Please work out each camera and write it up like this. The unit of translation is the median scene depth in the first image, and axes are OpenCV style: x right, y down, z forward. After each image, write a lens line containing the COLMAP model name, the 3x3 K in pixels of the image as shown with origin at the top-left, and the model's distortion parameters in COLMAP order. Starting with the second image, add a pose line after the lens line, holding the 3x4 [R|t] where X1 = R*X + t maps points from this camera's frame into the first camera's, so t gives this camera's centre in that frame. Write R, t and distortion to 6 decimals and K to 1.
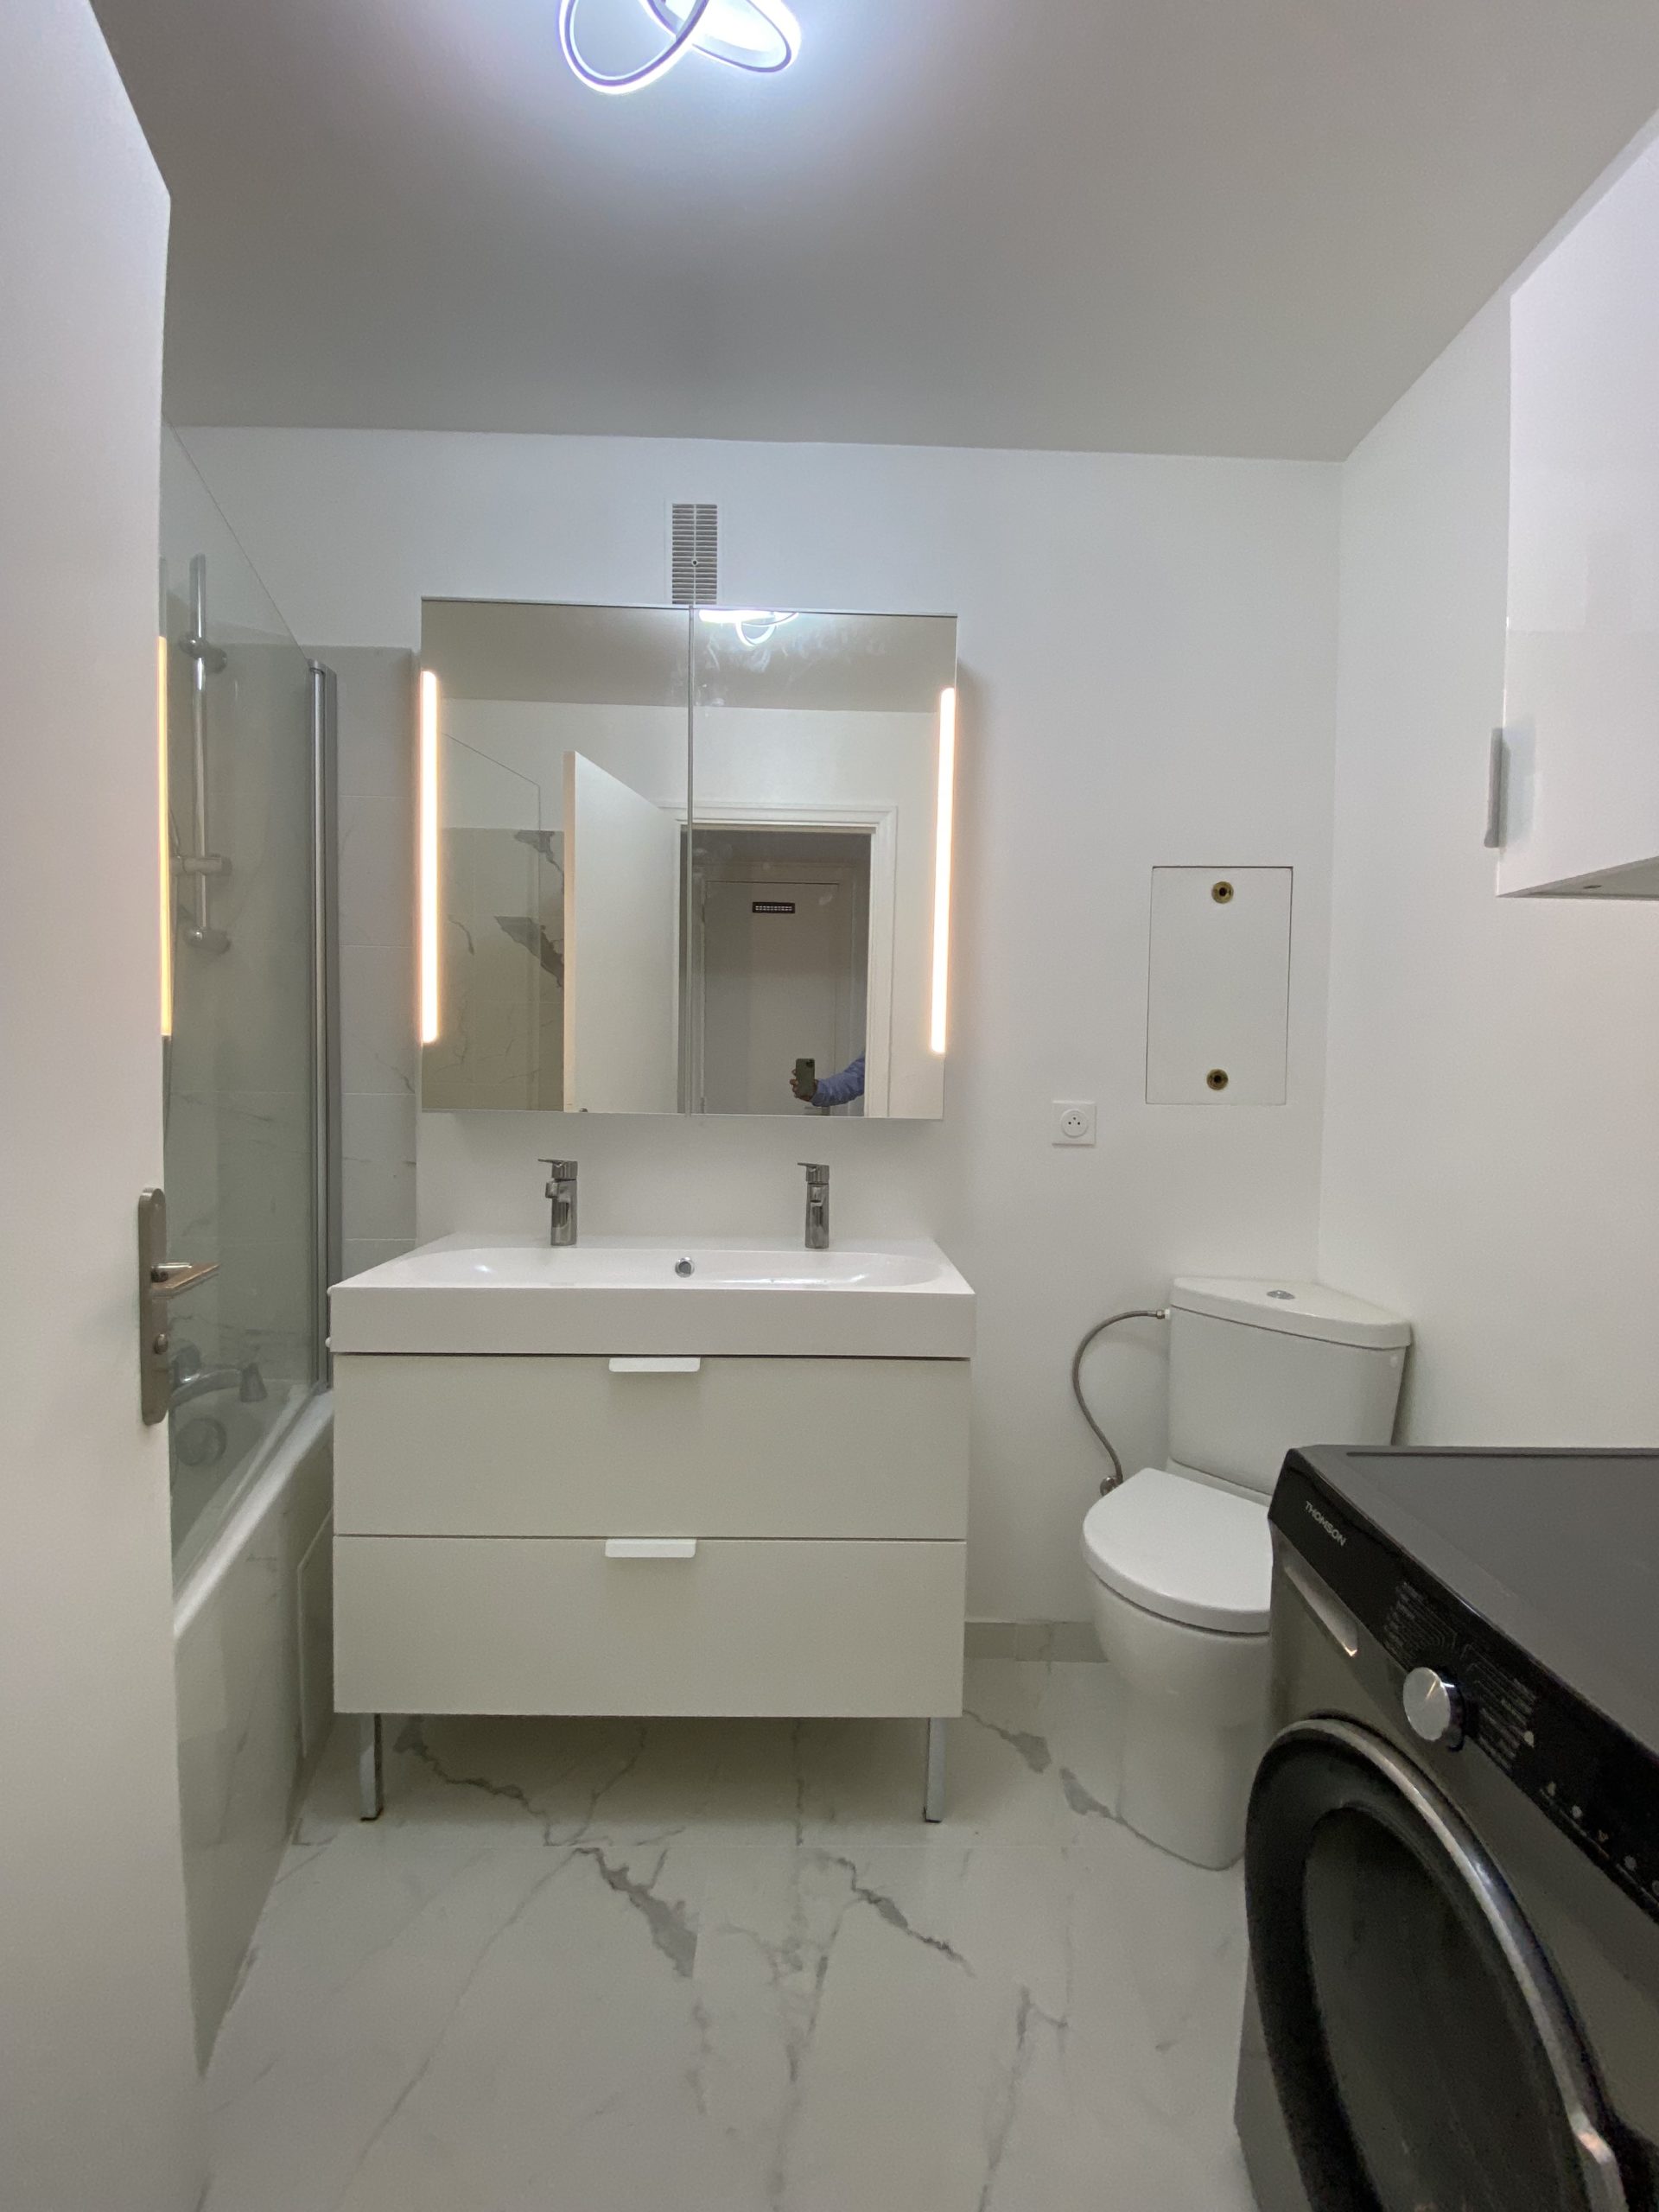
lens RADIAL K [[894.9, 0, 829.5], [0, 894.9, 1106.0], [0, 0, 1]] dist [0.045584, -0.030478]
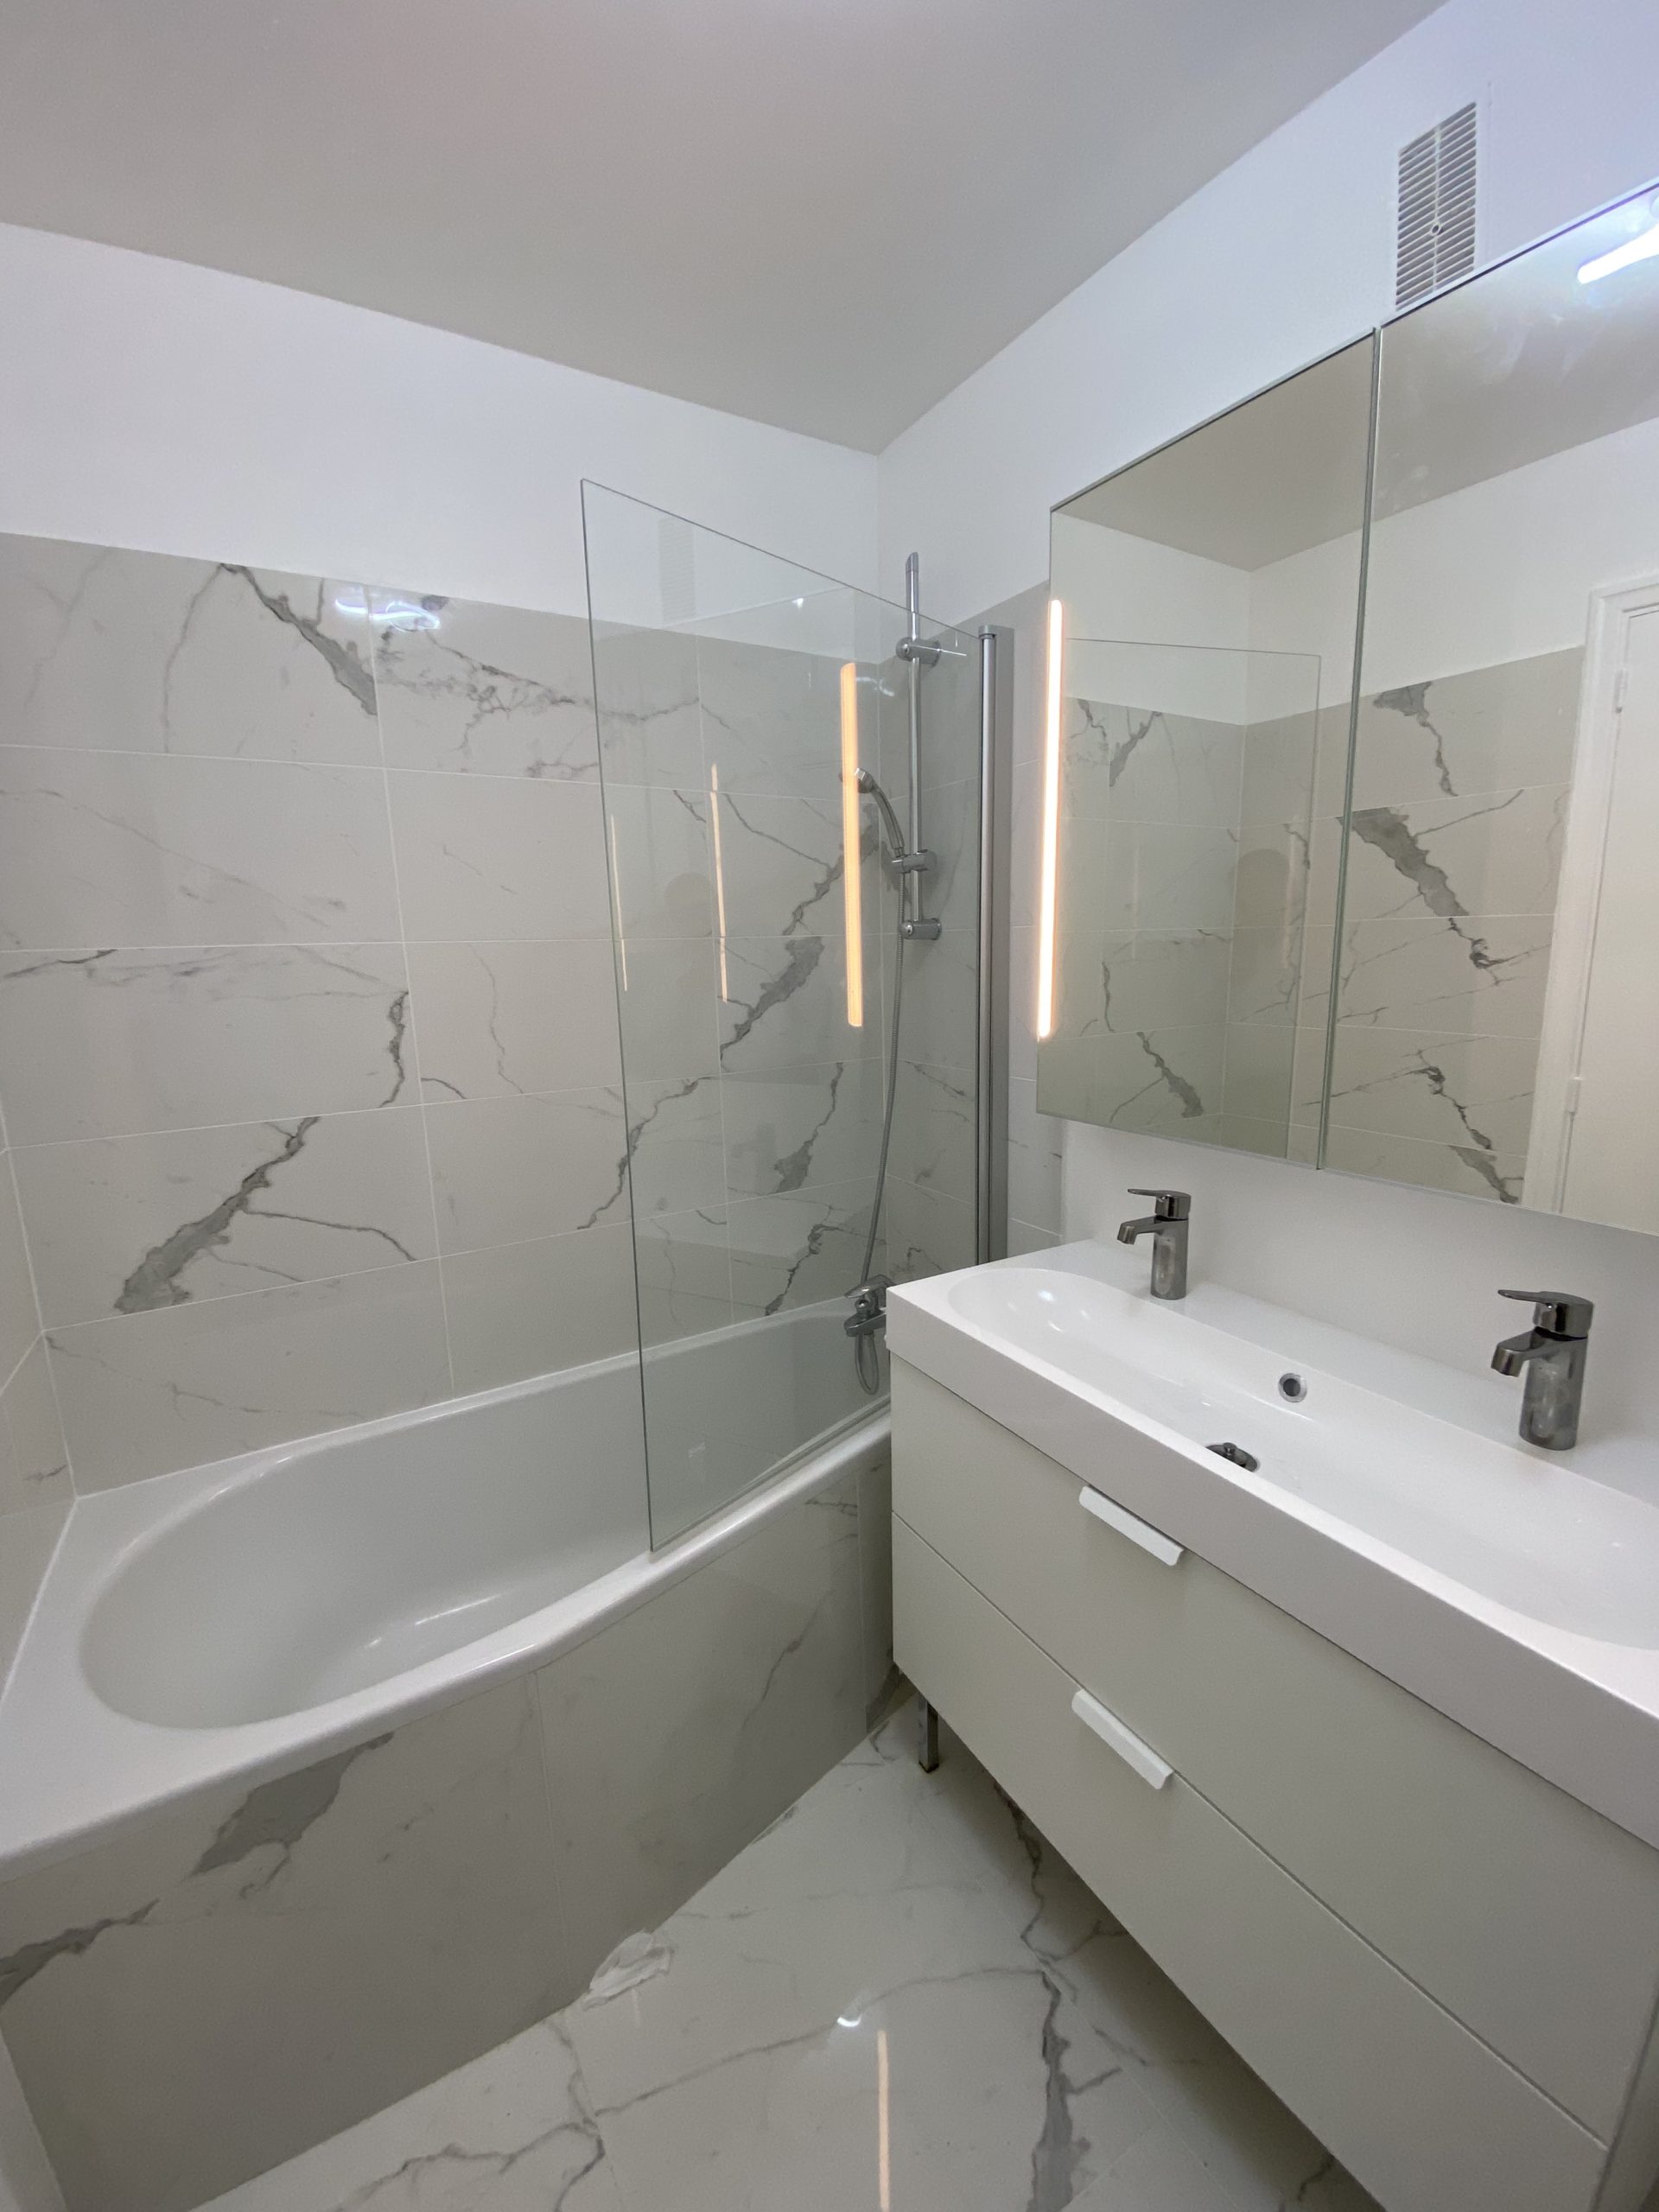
lens RADIAL K [[894.9, 0, 829.5], [0, 894.9, 1106.0], [0, 0, 1]] dist [0.045584, -0.030478]
pose [[0.500966, 0.129256, -0.855761, 0.227007], [-0.003018, 0.989040, 0.147620, -0.134025], [0.865462, -0.071370, 0.495865, 0.357034]]
